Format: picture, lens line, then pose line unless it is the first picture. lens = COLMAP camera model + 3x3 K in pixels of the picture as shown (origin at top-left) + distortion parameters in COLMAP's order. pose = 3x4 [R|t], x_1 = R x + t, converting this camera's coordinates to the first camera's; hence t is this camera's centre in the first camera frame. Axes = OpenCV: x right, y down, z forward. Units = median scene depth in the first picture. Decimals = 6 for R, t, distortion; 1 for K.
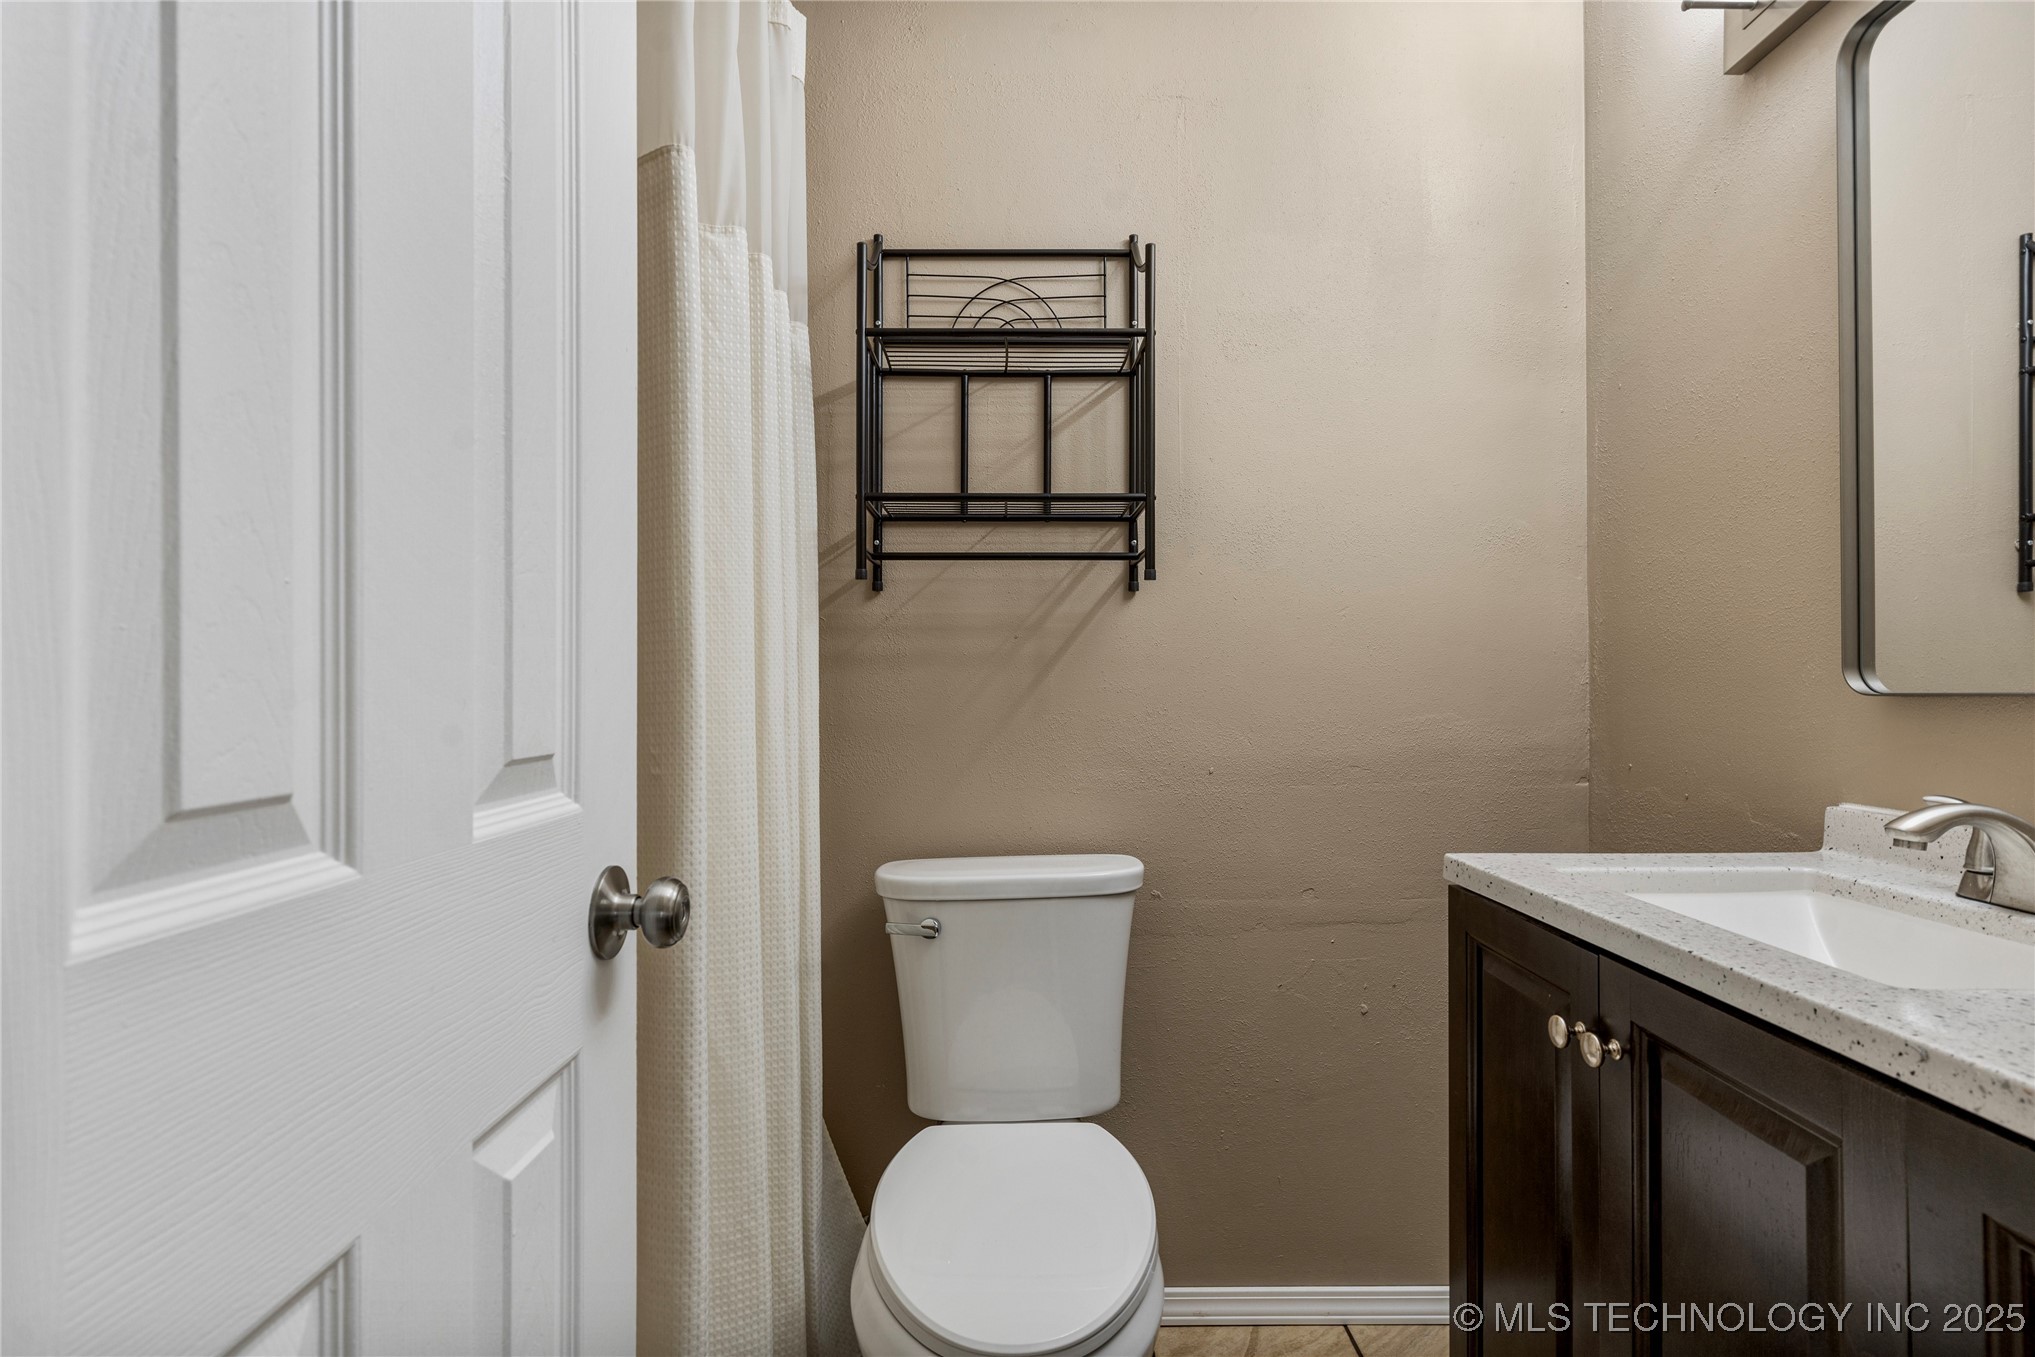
lens RADIAL K [[962.1, 0, 1018.8], [0, 962.1, 673.4], [0, 0, 1]] dist [0.001347, -0.000135]
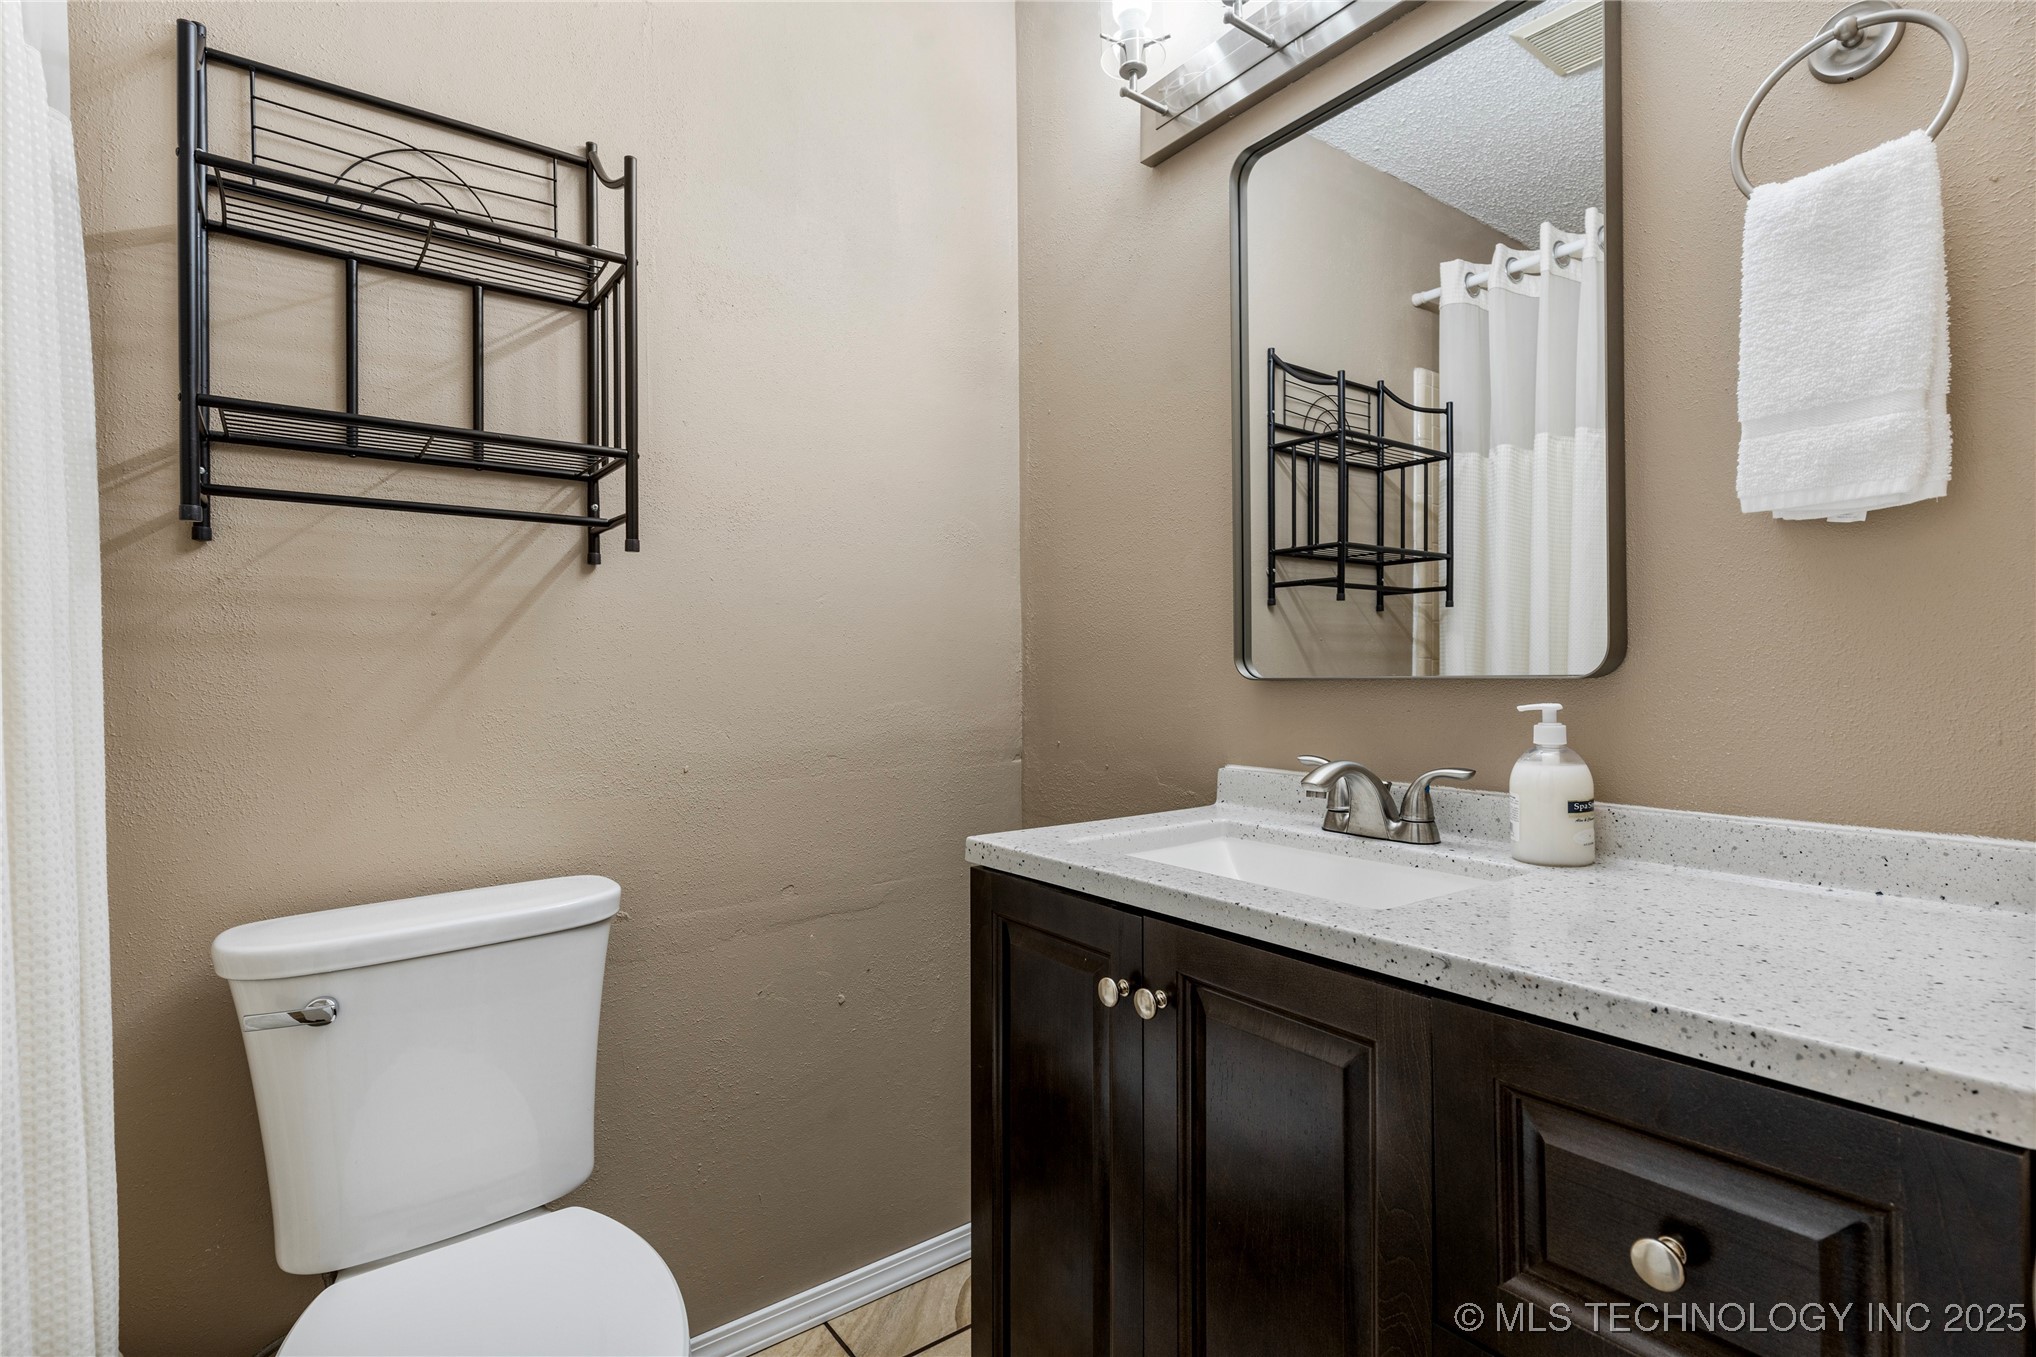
lens RADIAL K [[962.6, 0, 1019.3], [0, 962.6, 673.4], [0, 0, 1]] dist [0.001347, -0.000135]
pose [[0.811066, -0.003263, 0.584945, -0.078038], [-0.003176, 0.999945, 0.009982, 0.001601], [-0.584946, -0.009953, 0.811011, 0.094101]]
